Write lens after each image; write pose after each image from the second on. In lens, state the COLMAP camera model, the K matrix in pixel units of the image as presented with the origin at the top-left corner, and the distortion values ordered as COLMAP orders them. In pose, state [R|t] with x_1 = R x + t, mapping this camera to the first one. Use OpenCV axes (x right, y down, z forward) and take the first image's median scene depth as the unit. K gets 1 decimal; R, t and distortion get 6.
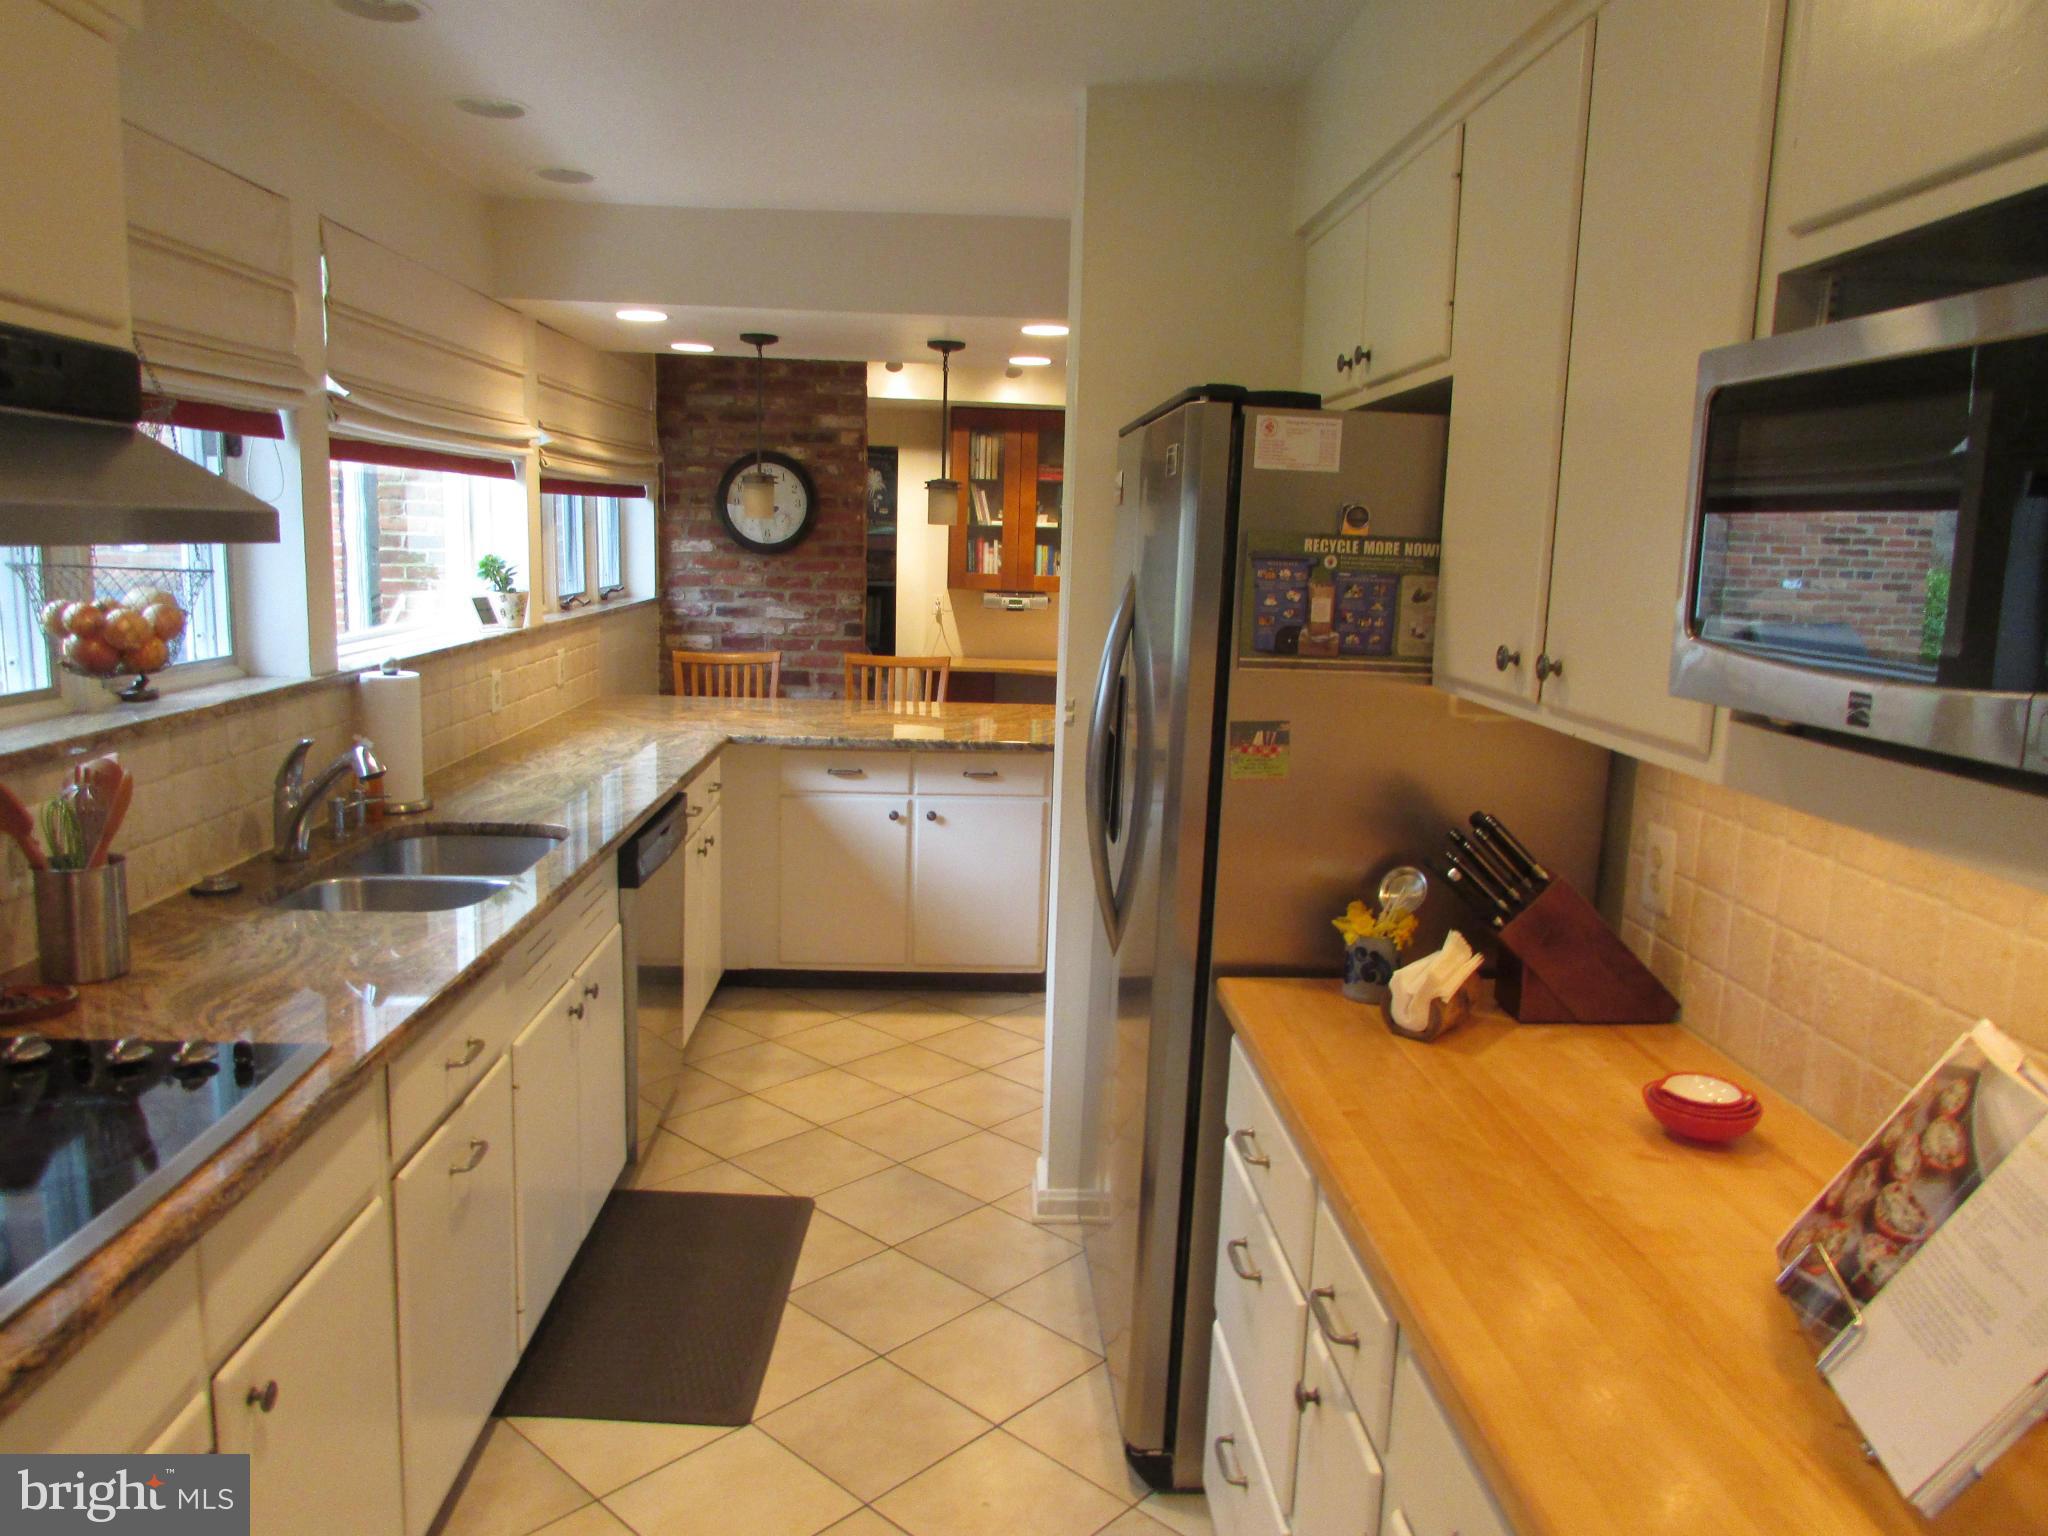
lens RADIAL K [[1475.1, 0, 1026.7], [0, 1475.1, 778.5], [0, 0, 1]] dist [-0.026463, 0.013519]
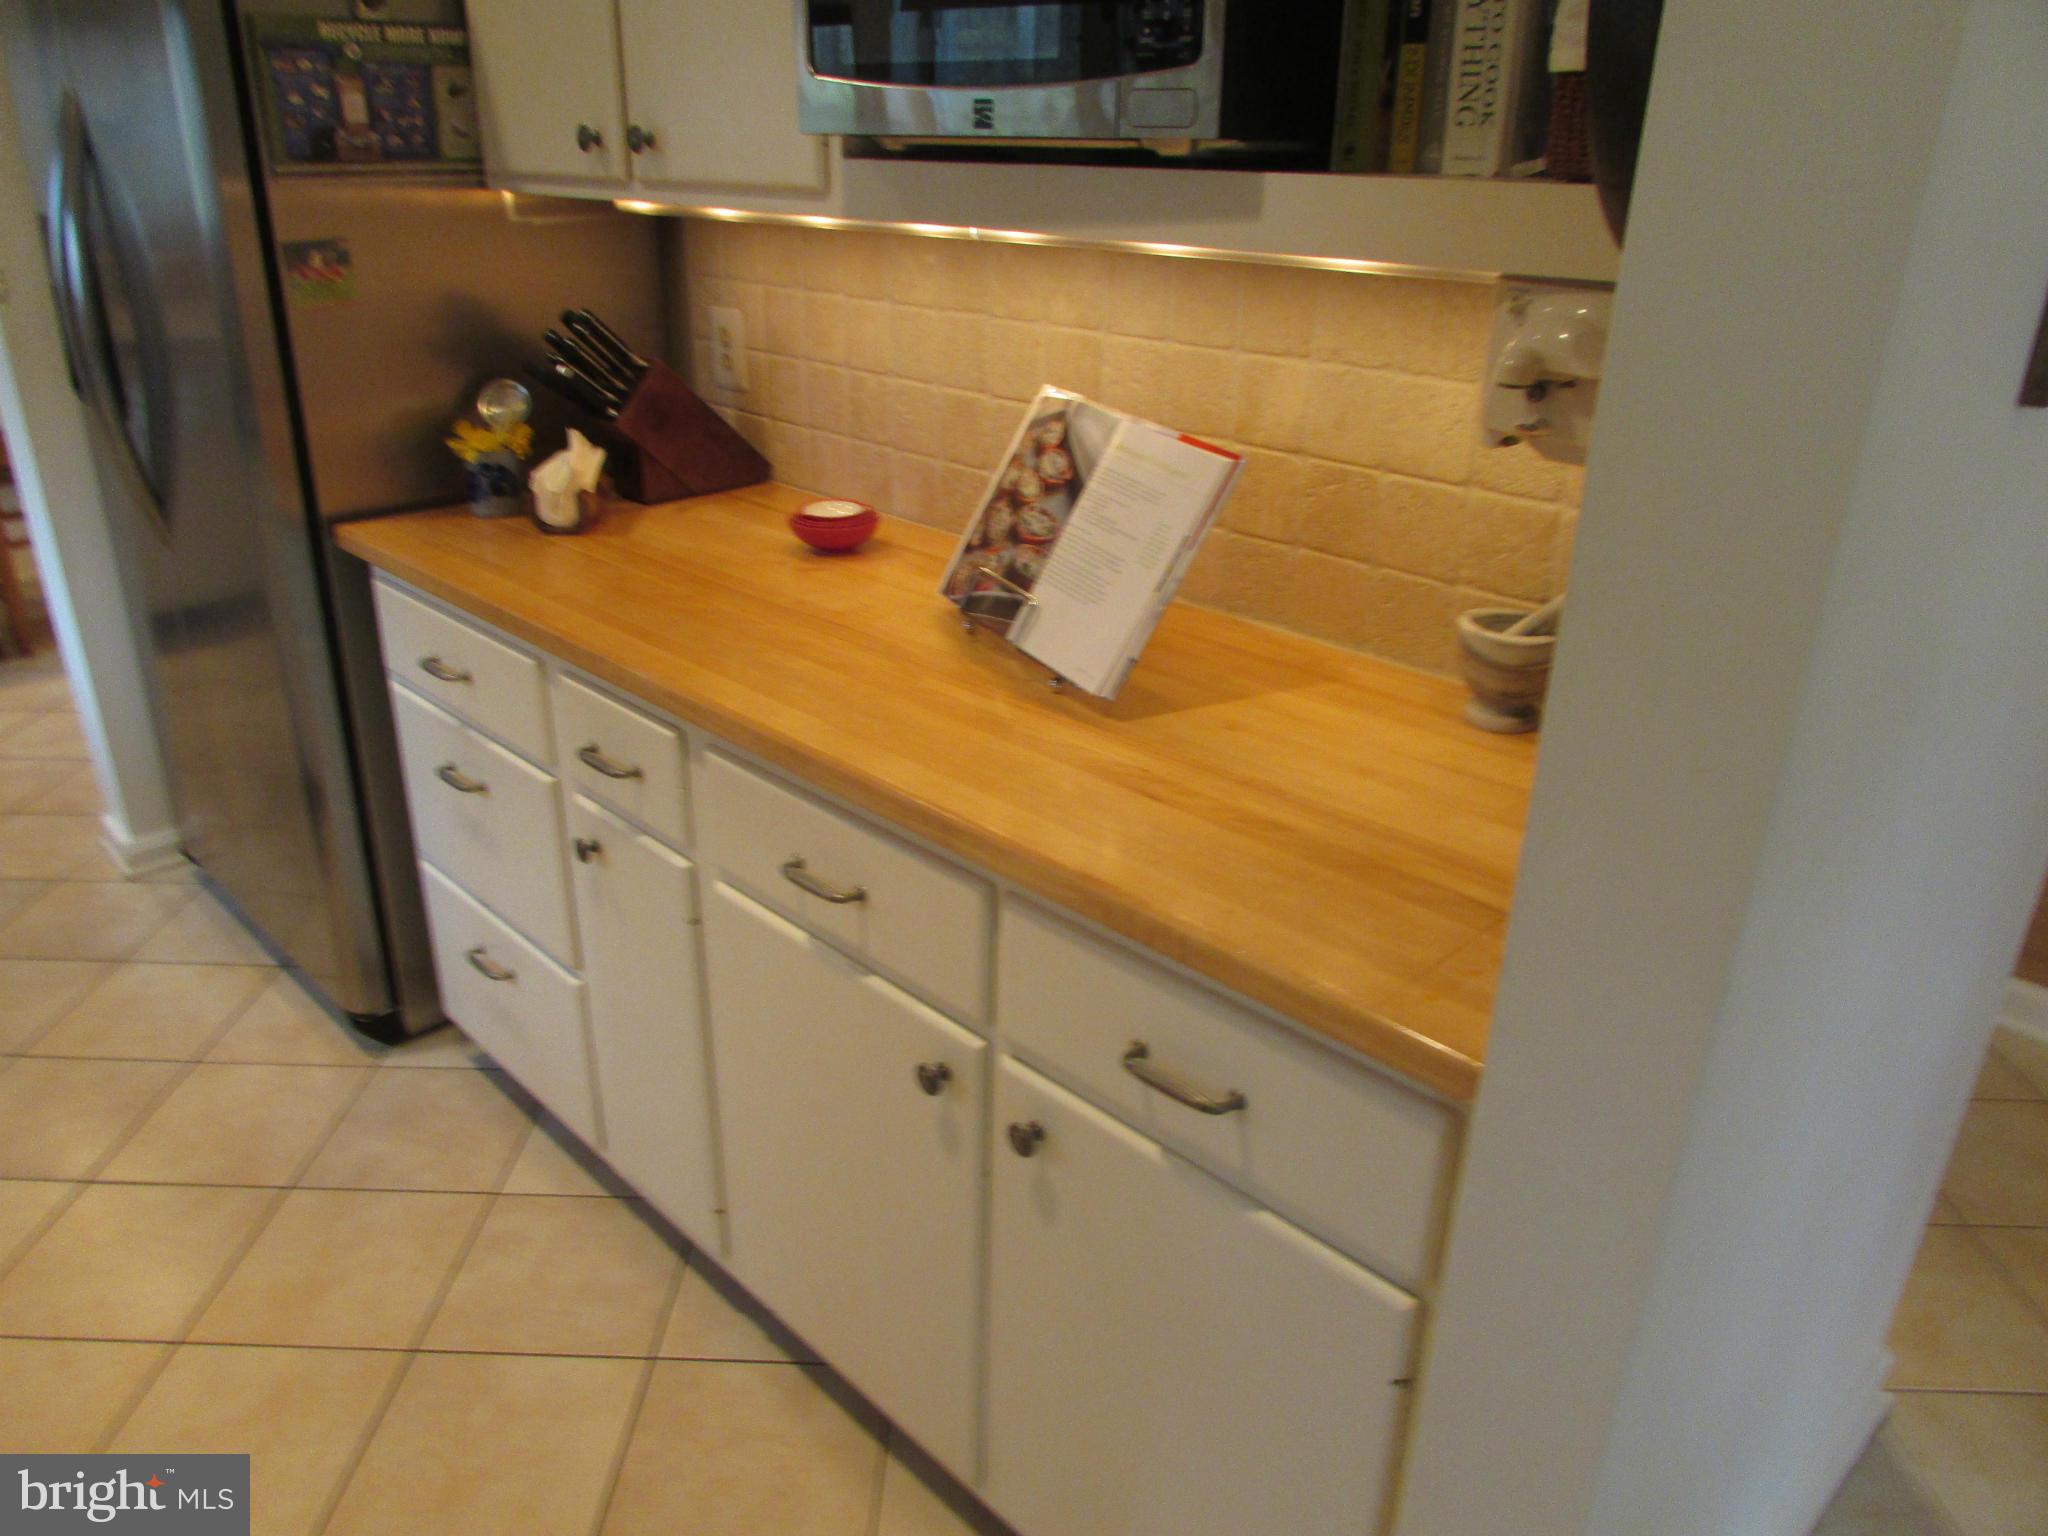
lens RADIAL K [[1475.1, 0, 1027.1], [0, 1475.1, 765.6], [0, 0, 1]] dist [-0.026463, 0.013519]
pose [[0.745897, -0.286028, 0.601519, -0.167529], [0.121738, 0.946431, 0.299079, 0.057610], [-0.654841, -0.149854, 0.740761, -0.020758]]
